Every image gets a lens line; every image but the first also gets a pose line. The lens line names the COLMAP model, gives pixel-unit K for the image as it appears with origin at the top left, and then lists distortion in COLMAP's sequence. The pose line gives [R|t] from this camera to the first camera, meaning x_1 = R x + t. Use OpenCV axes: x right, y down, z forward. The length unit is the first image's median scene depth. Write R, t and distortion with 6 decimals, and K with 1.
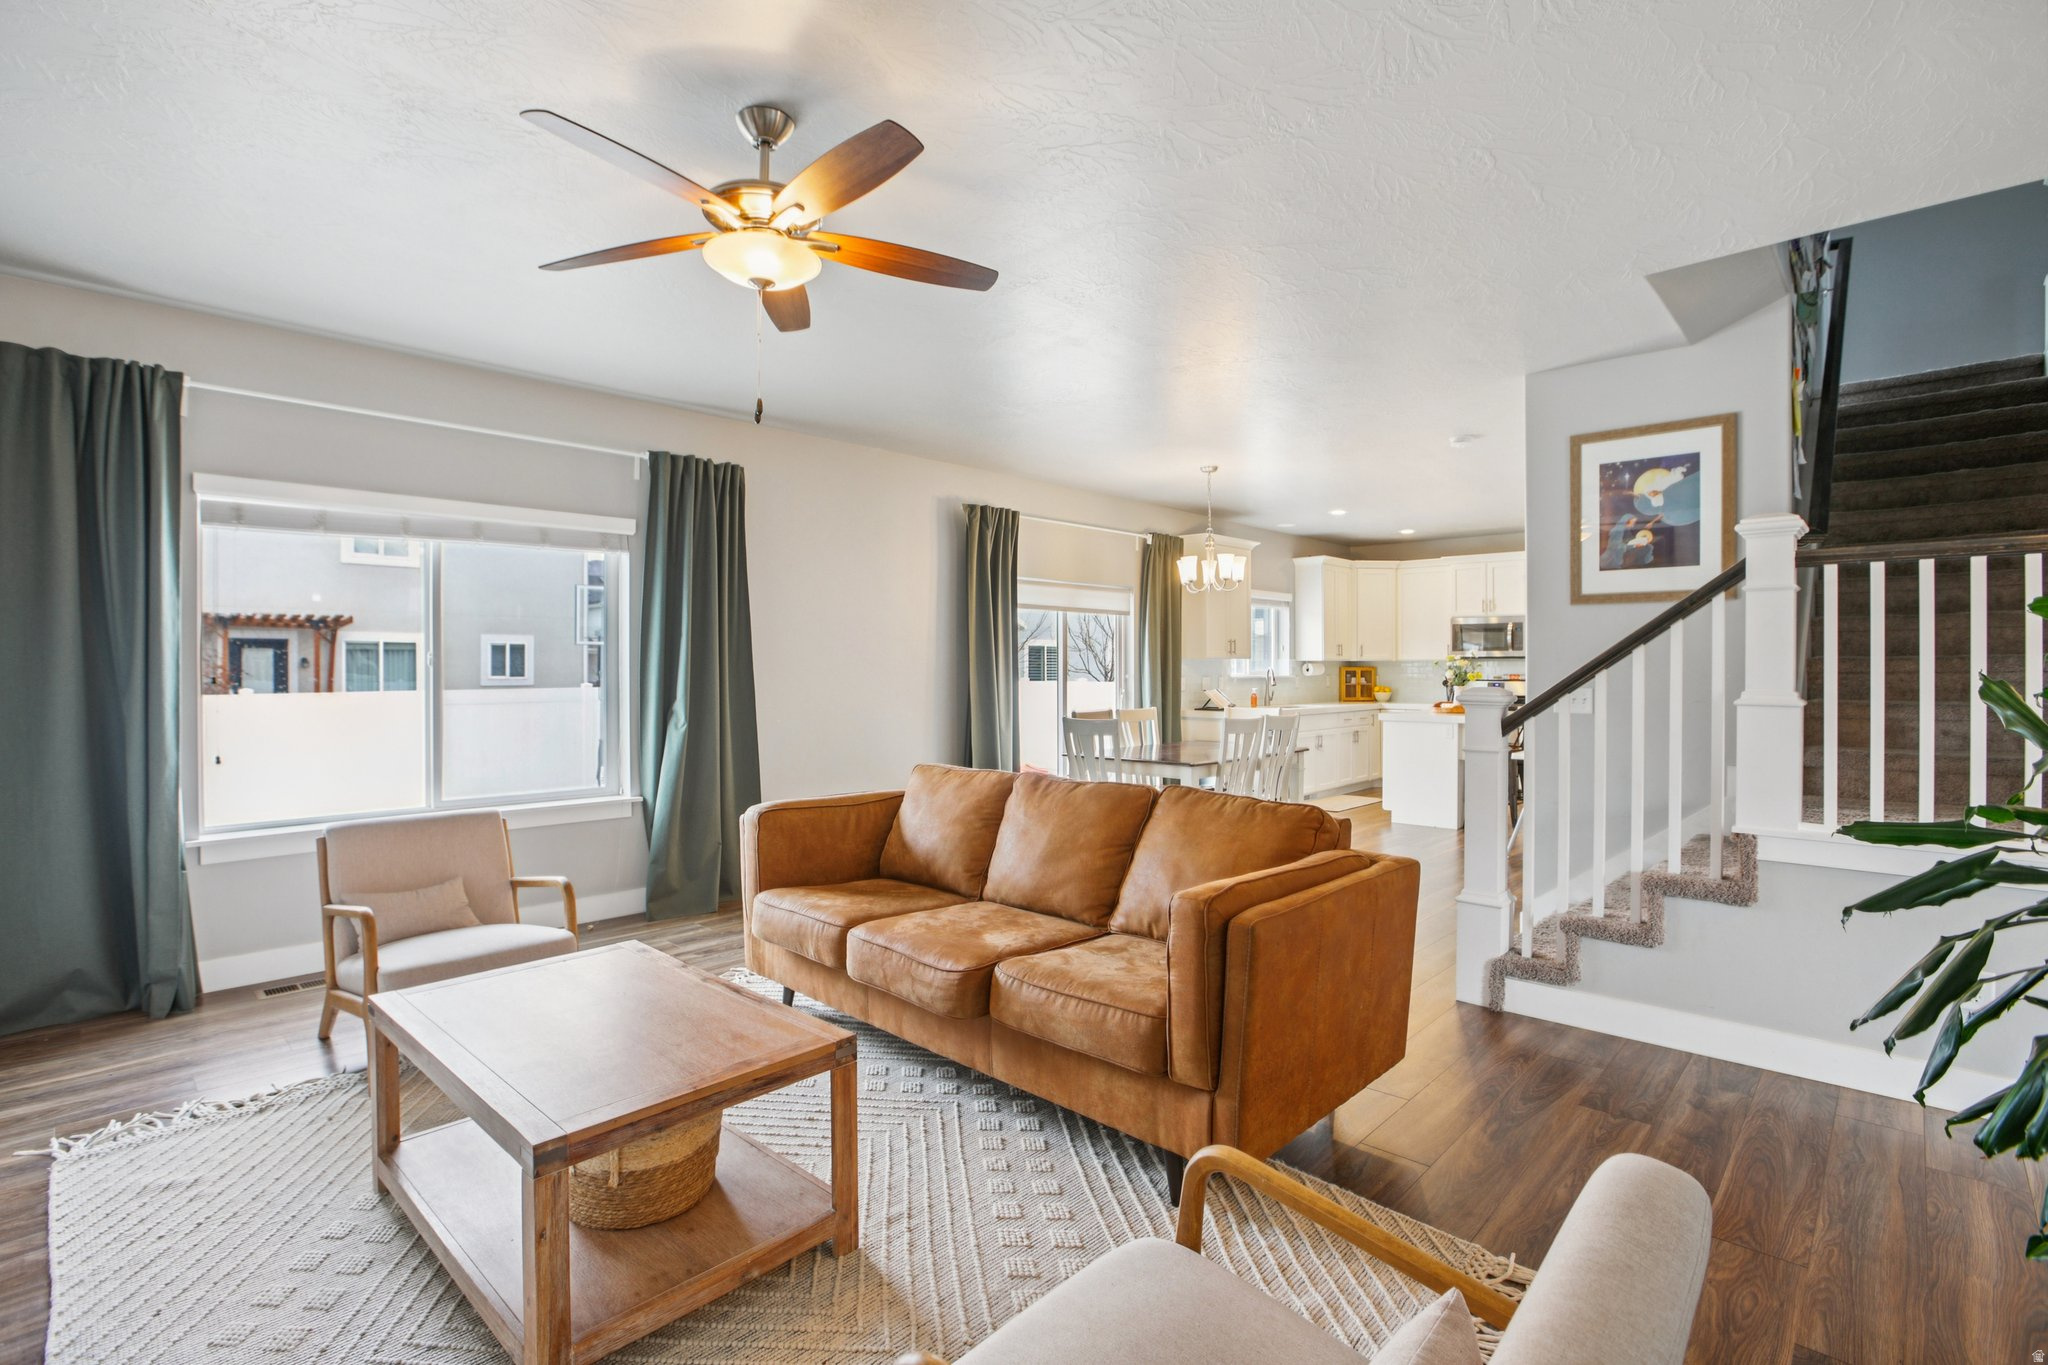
lens RADIAL K [[958.8, 0, 1024.0], [0, 958.8, 682.5], [0, 0, 1]] dist [-0.068170, 0.036223]
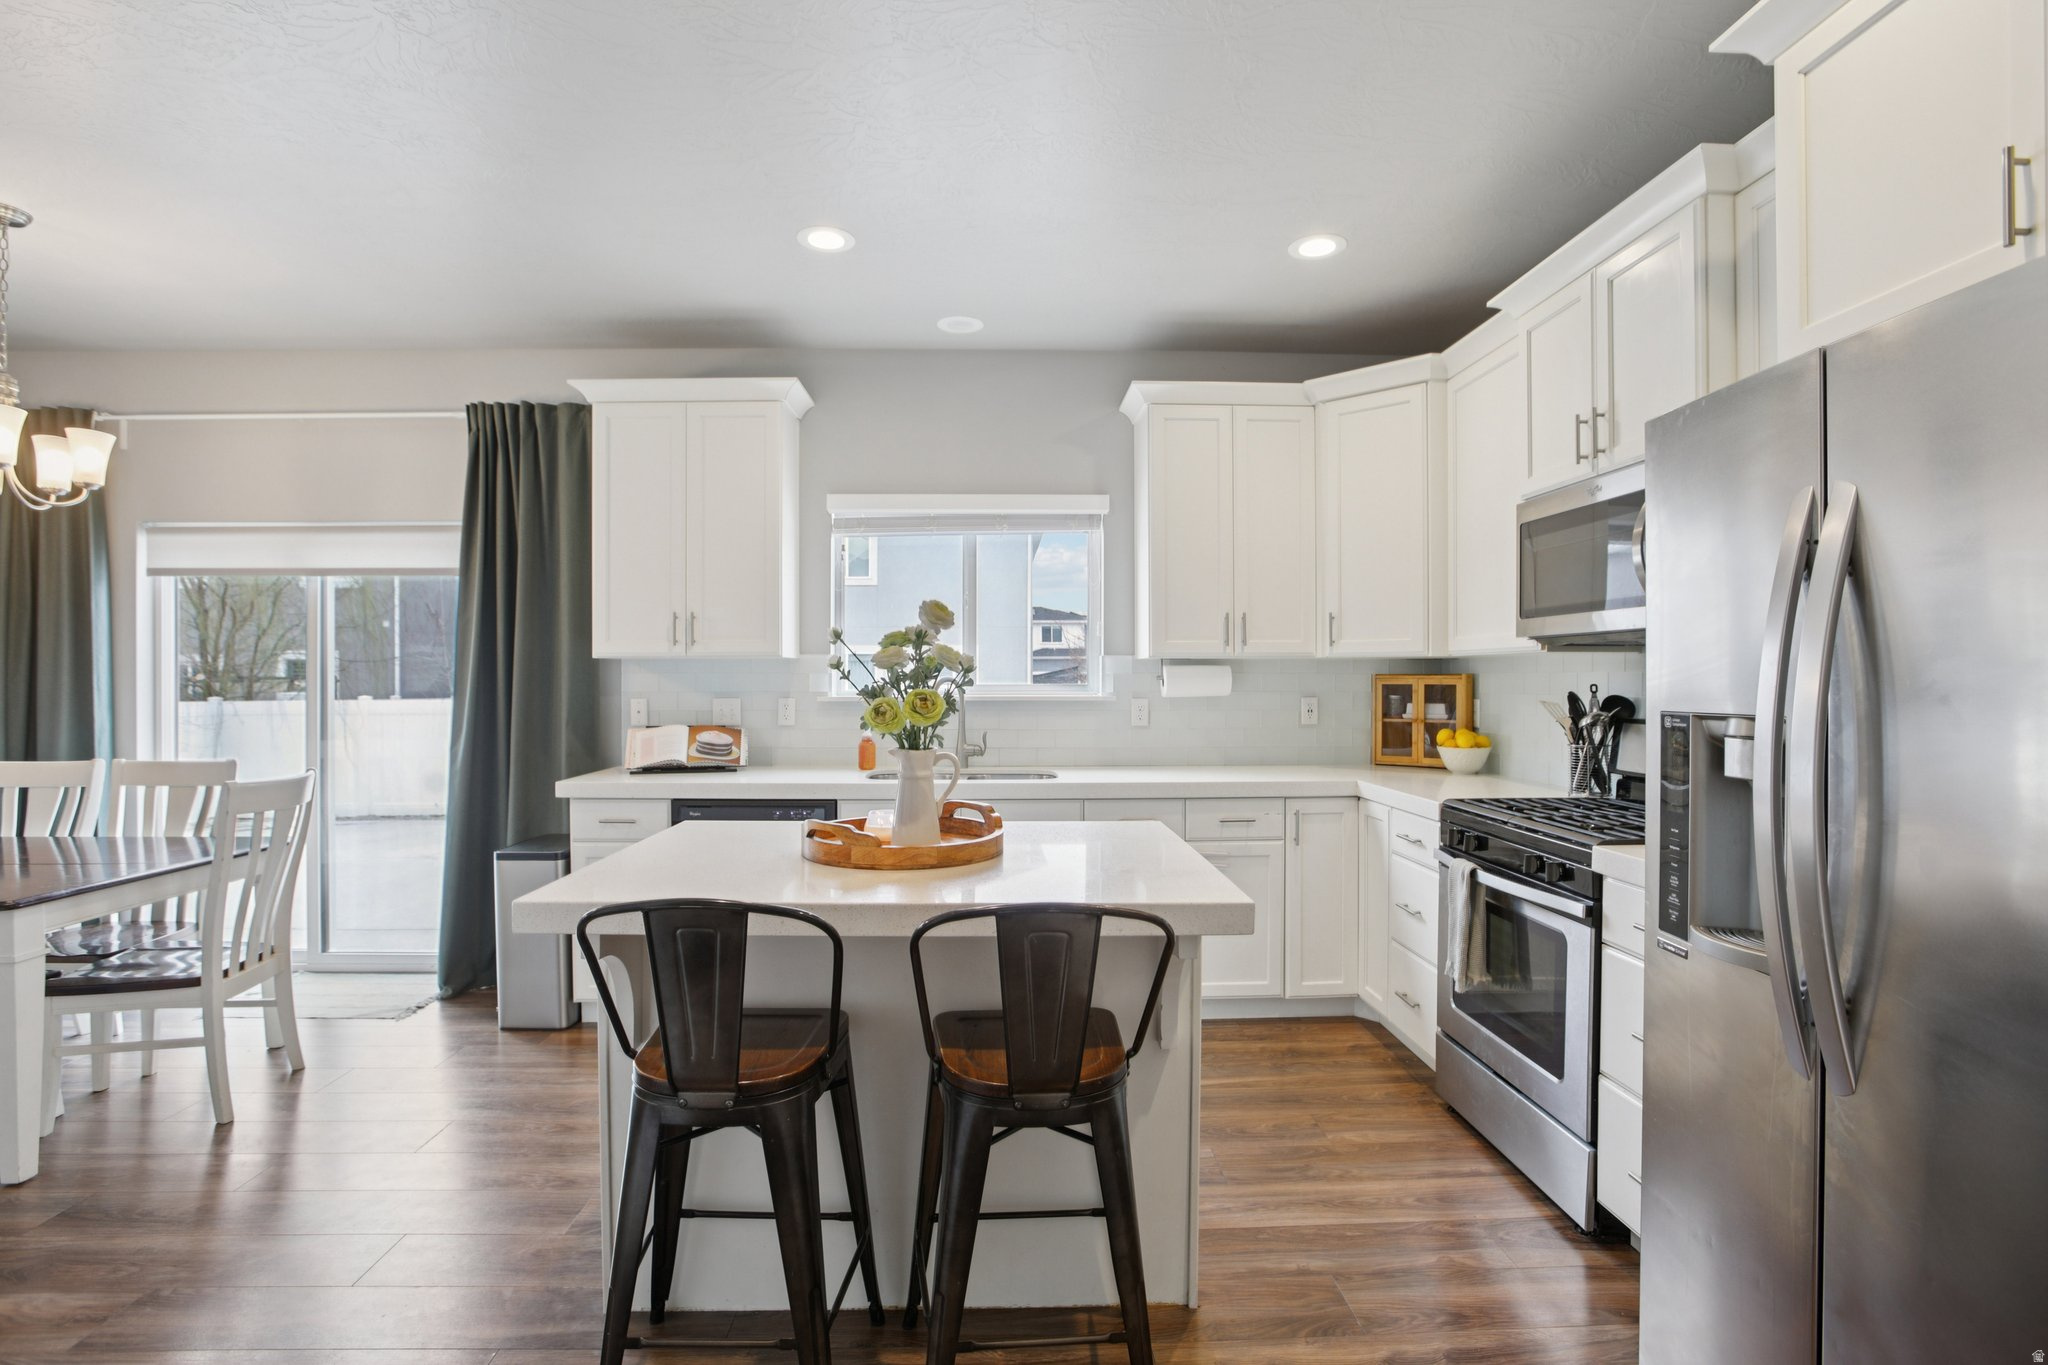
lens RADIAL K [[958.8, 0, 1024.0], [0, 958.8, 682.5], [0, 0, 1]] dist [-0.068170, 0.036223]
pose [[0.715117, 0.002943, -0.698999, 0.646810], [-0.010625, 0.999921, -0.006660, -0.012021], [0.698924, 0.012190, 0.715092, 0.821799]]
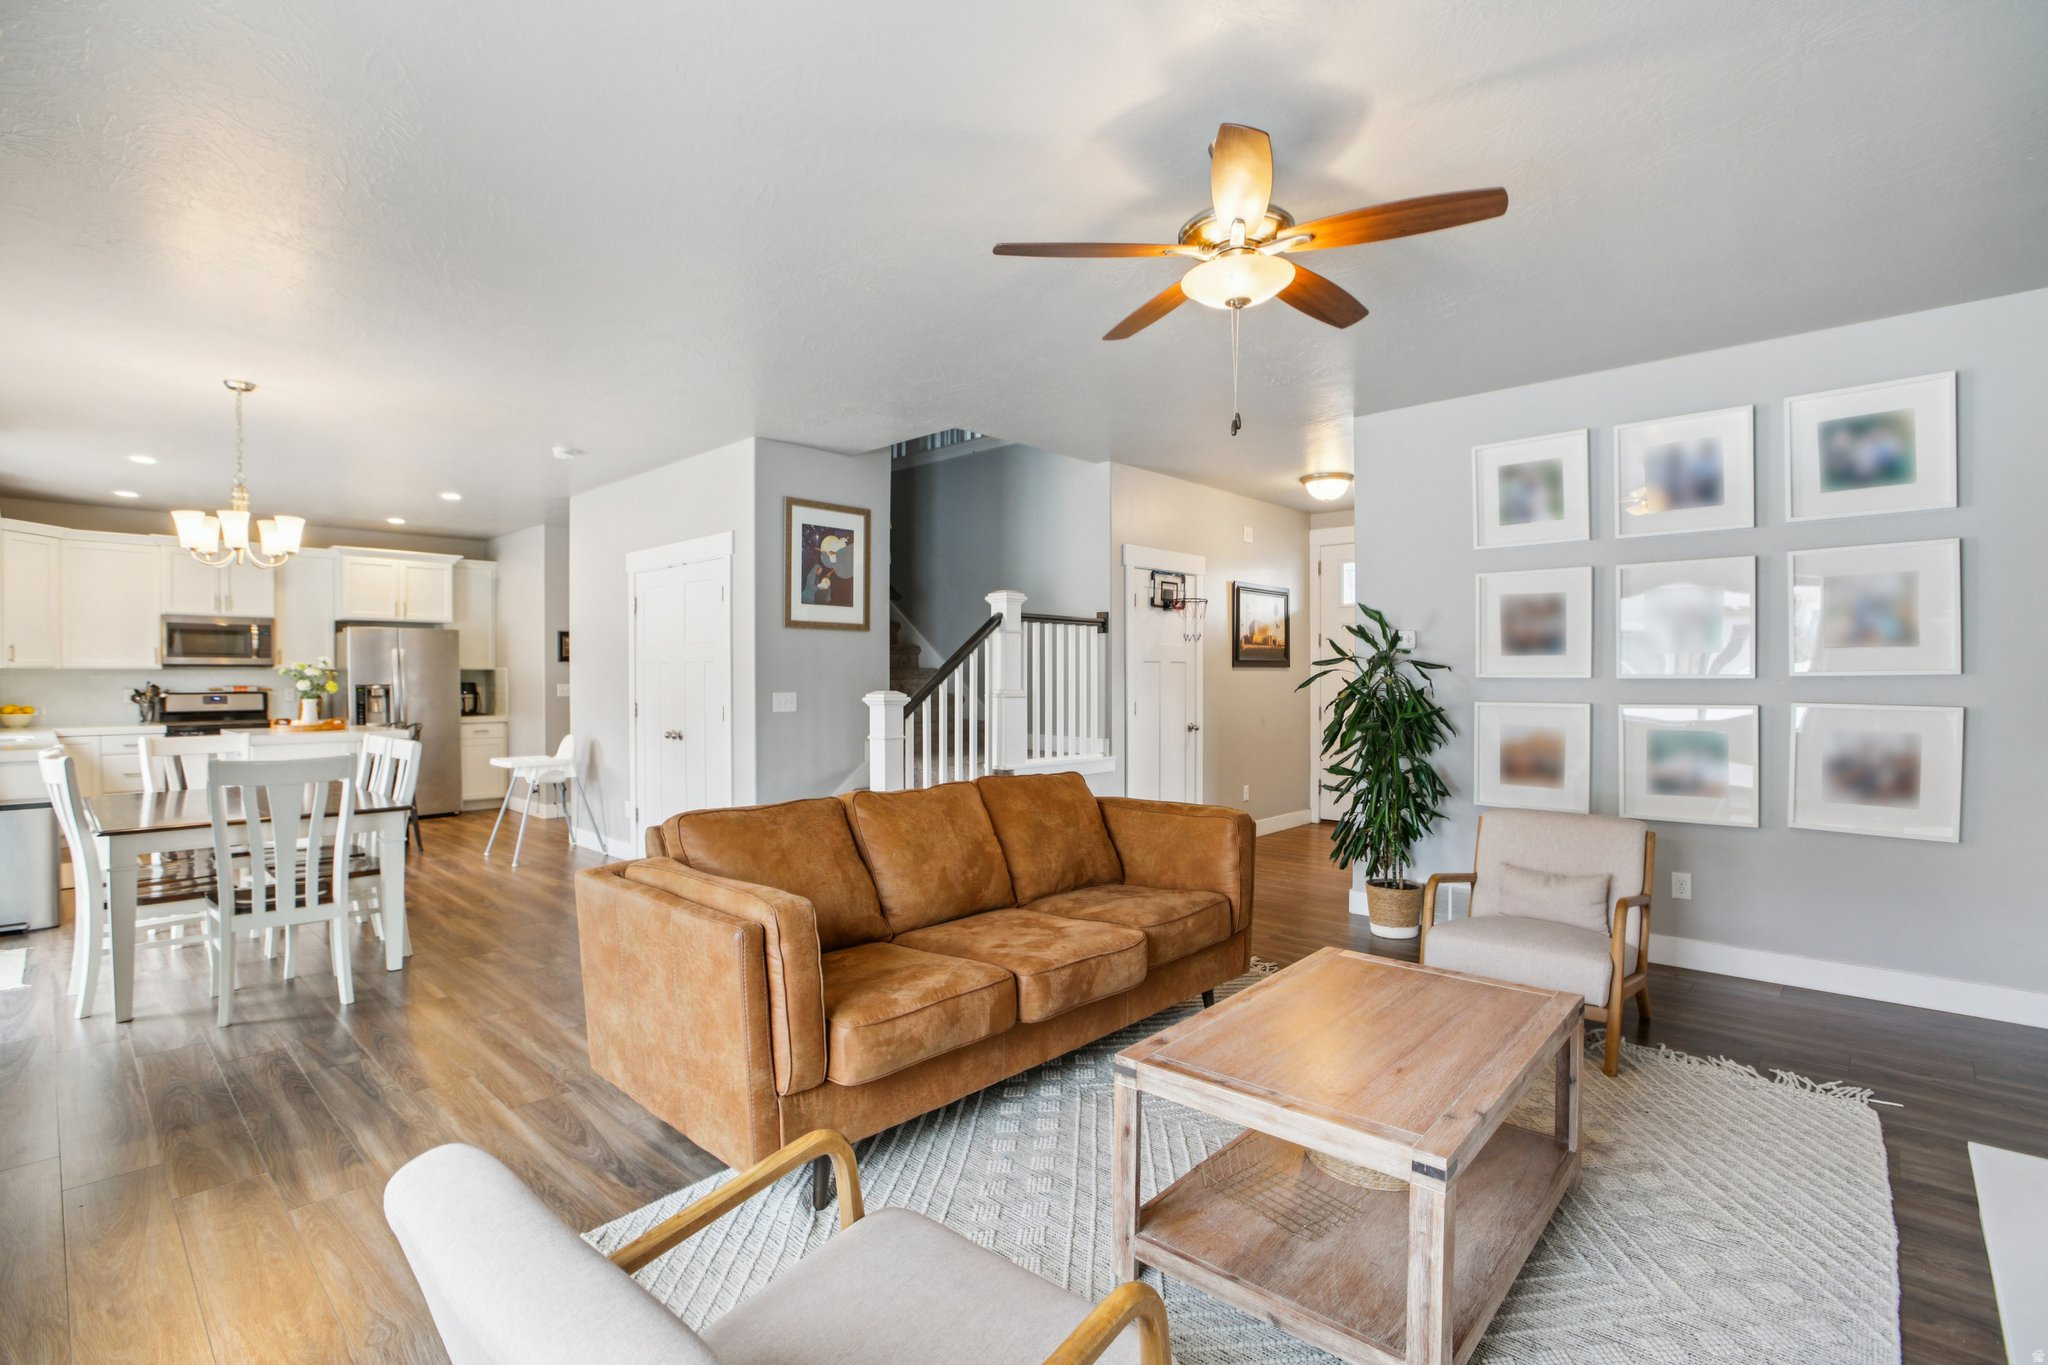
lens RADIAL K [[958.8, 0, 1024.0], [0, 958.8, 682.5], [0, 0, 1]] dist [-0.068170, 0.036223]
pose [[-0.012907, -0.004815, 0.999905, -0.381257], [0.017048, 0.999842, 0.005035, -0.004180], [-0.999771, 0.017112, -0.012823, 0.360995]]
